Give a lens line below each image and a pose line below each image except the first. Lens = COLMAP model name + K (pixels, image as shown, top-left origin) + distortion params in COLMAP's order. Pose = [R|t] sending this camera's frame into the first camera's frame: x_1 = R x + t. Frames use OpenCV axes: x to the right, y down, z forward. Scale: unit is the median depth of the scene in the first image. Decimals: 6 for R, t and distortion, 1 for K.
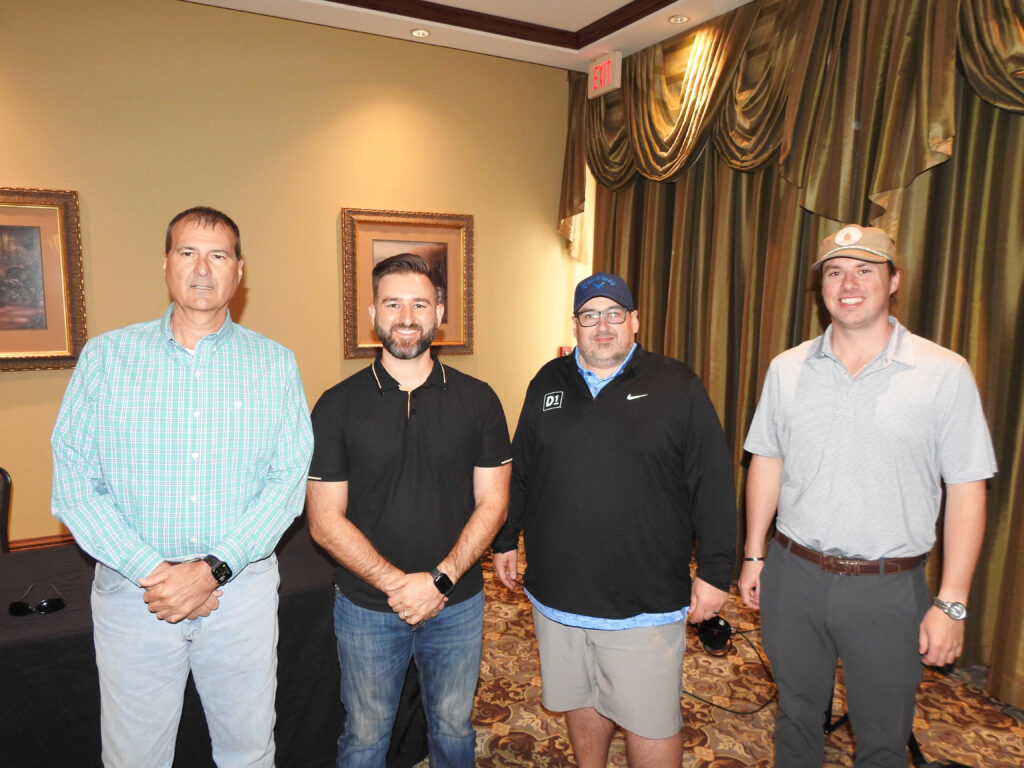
lens RADIAL K [[728.5, 0, 510.4], [0, 728.5, 387.4], [0, 0, 1]] dist [-0.004689, 0.007323]
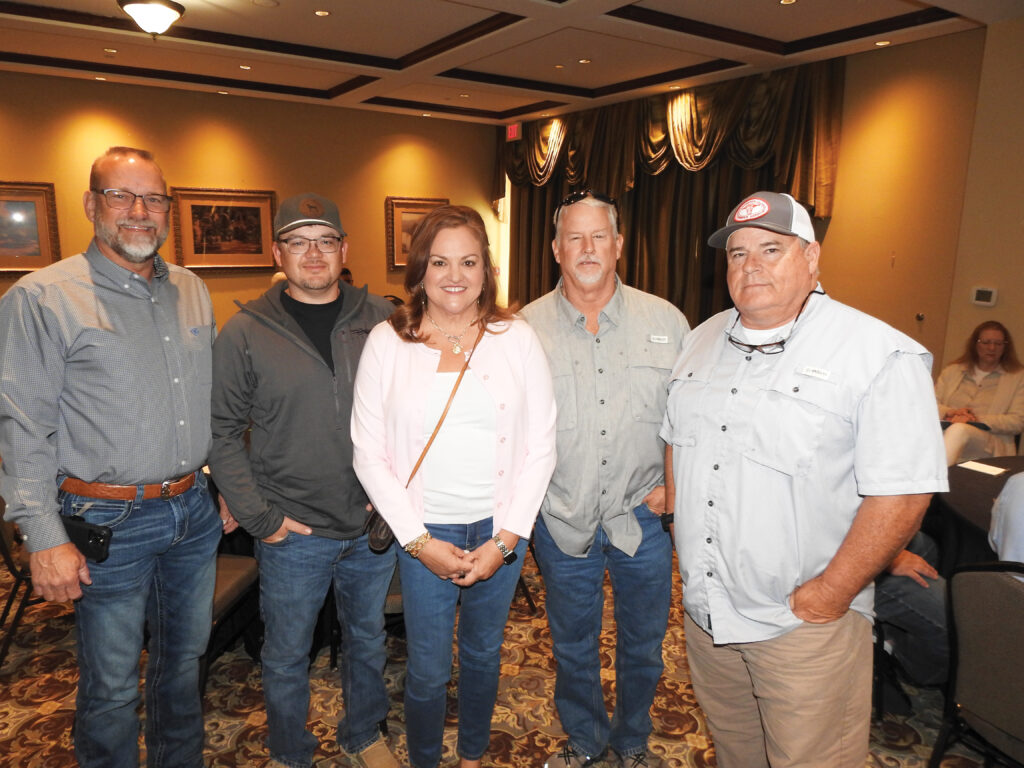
lens RADIAL K [[728.5, 0, 515.8], [0, 728.5, 381.2], [0, 0, 1]] dist [-0.004689, 0.007323]
pose [[0.994411, -0.017679, 0.104086, -0.092597], [0.013081, 0.998915, 0.044695, 0.184357], [-0.104764, -0.043083, 0.993563, -1.091099]]
